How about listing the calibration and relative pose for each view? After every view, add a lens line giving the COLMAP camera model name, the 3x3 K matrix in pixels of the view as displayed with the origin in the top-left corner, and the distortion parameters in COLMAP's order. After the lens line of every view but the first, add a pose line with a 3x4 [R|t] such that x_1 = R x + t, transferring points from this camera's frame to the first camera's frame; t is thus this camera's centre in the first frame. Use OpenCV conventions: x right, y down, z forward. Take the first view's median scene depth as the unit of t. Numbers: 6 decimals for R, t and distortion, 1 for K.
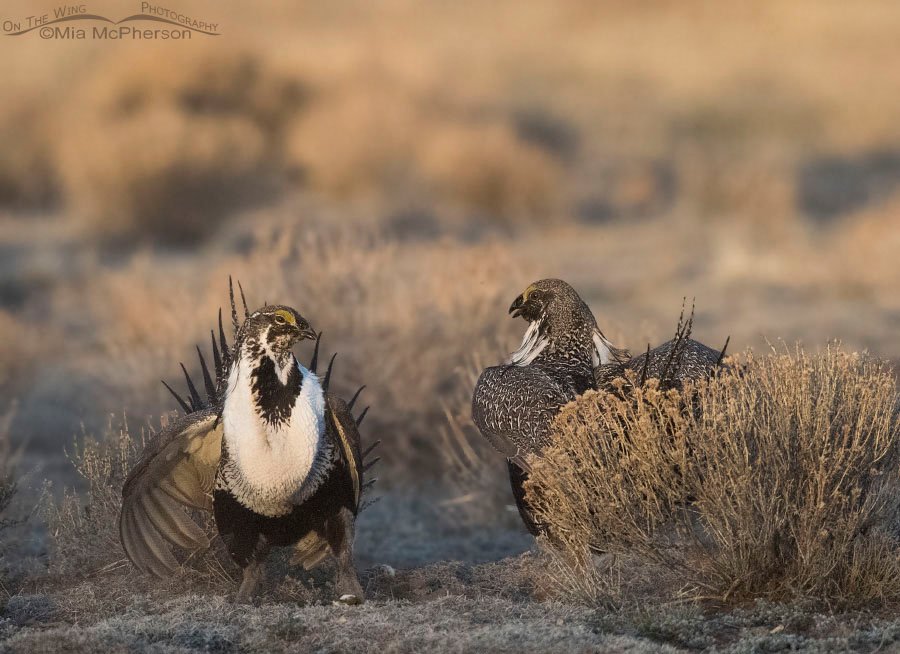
lens RADIAL K [[396.7, 0, 446.8], [0, 396.7, 322.8], [0, 0, 1]] dist [0.001505, -0.000276]
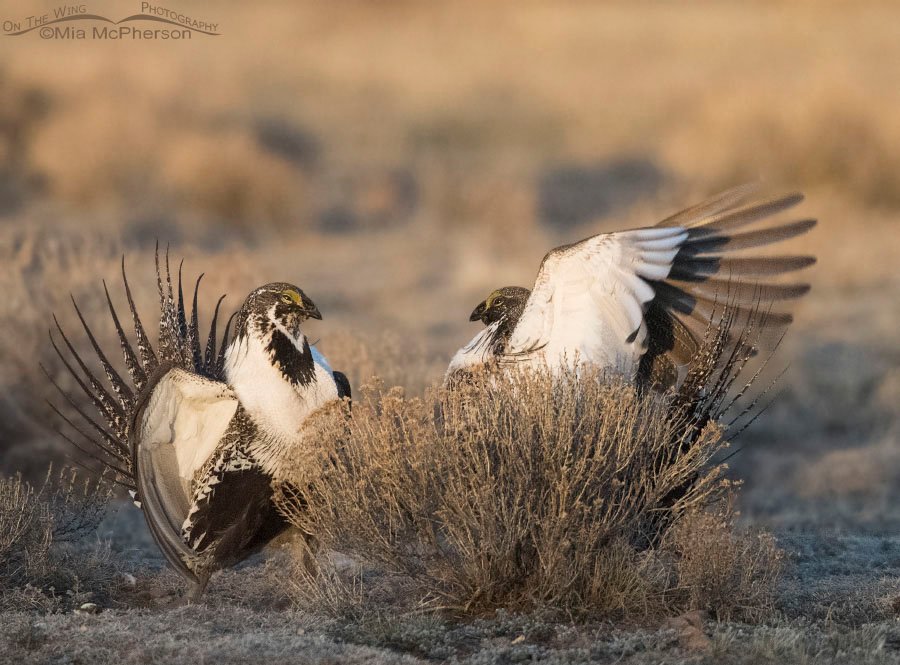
lens RADIAL K [[406.6, 0, 450.2], [0, 406.6, 330.0], [0, 0, 1]] dist [0.001267, -0.000406]
pose [[0.999992, 0.003450, -0.001978, 0.659838], [-0.003453, 0.999993, -0.001318, -0.004813], [0.001974, 0.001325, 0.999997, -0.023591]]
